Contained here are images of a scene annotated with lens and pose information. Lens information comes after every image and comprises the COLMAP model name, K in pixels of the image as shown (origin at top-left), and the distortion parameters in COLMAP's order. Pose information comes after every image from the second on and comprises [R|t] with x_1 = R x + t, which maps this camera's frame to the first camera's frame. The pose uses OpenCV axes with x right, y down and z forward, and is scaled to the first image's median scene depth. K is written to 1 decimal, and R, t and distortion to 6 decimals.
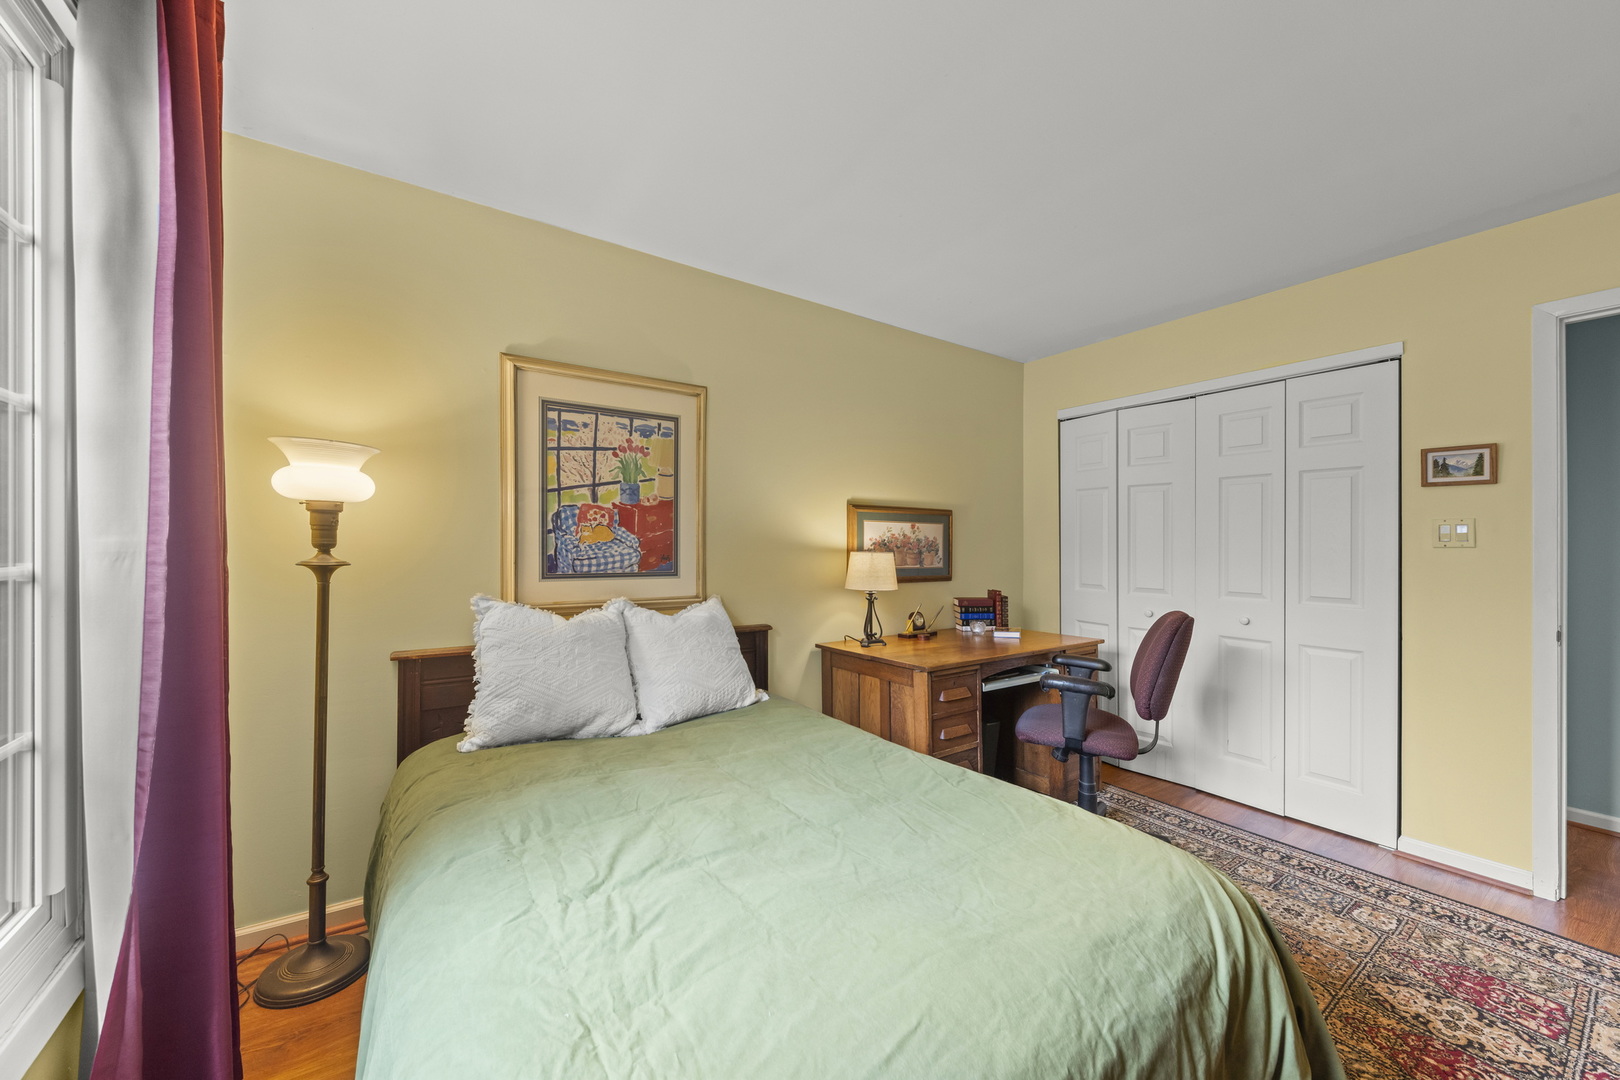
lens RADIAL K [[602.4, 0, 810.0], [0, 602.4, 540.0], [0, 0, 1]] dist [0.012314, -0.000022]
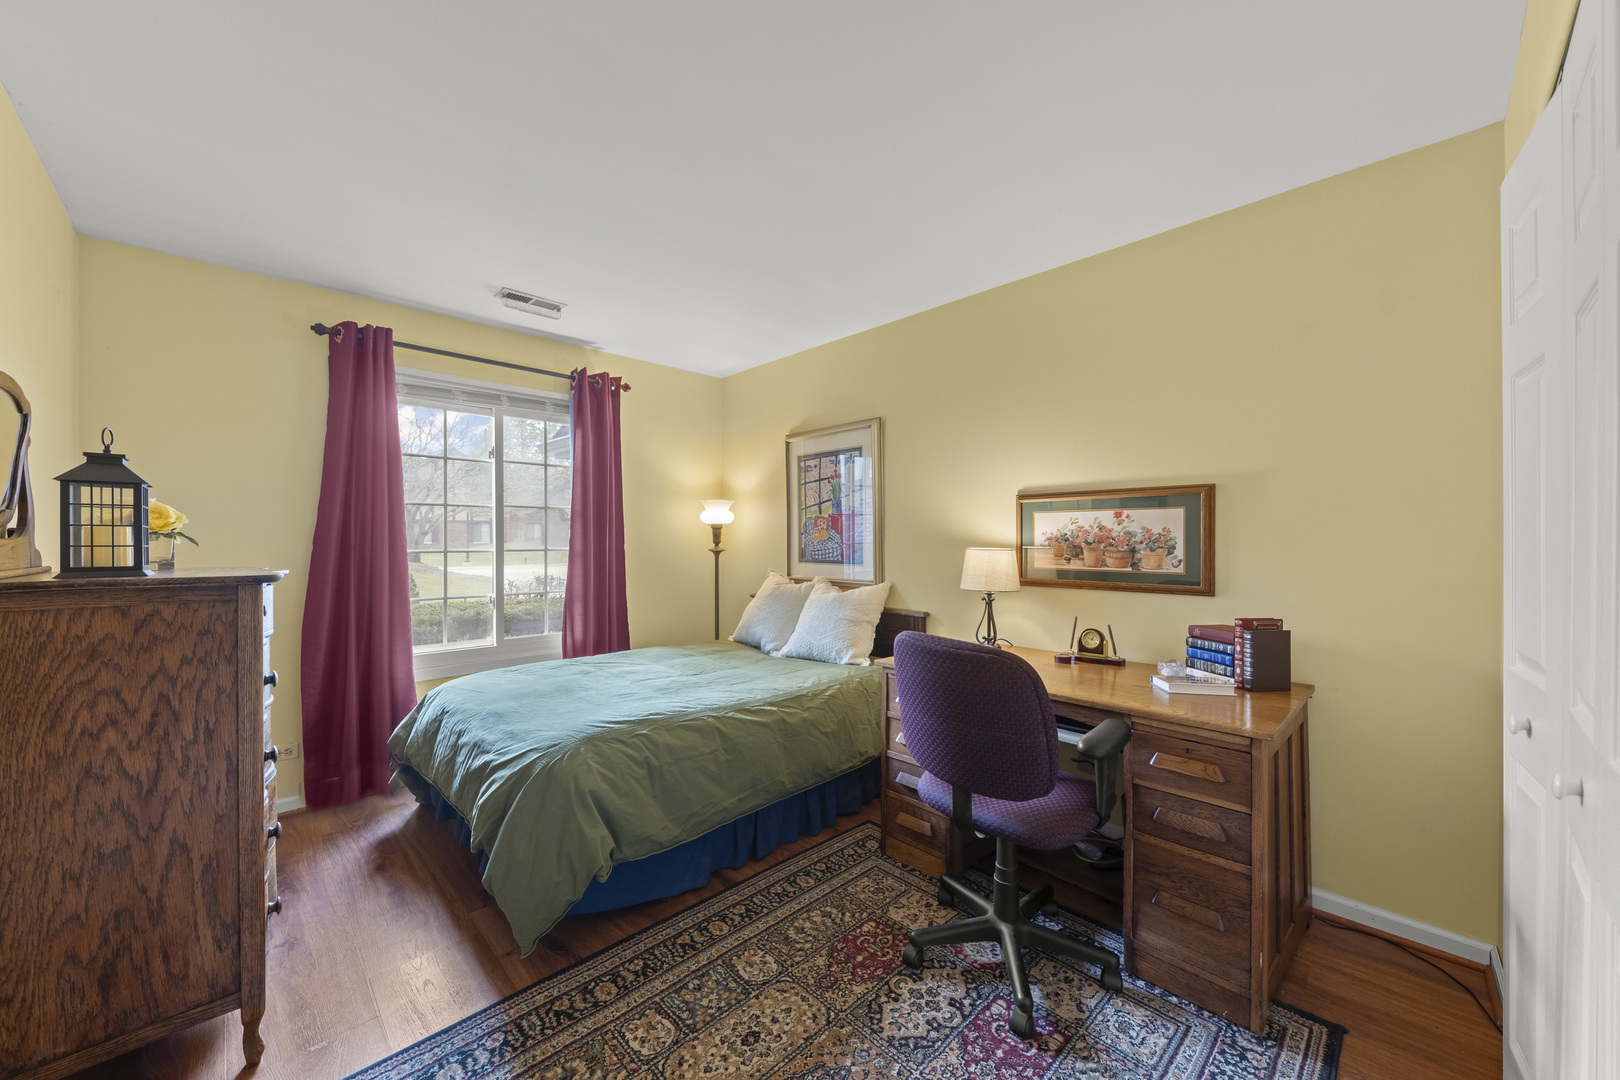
lens RADIAL K [[602.4, 0, 810.0], [0, 602.4, 540.0], [0, 0, 1]] dist [0.012314, -0.000022]
pose [[0.166862, -0.004723, -0.985969, 1.147060], [0.012549, 0.999918, -0.002666, 0.007467], [0.985900, -0.011928, 0.166908, 0.694368]]
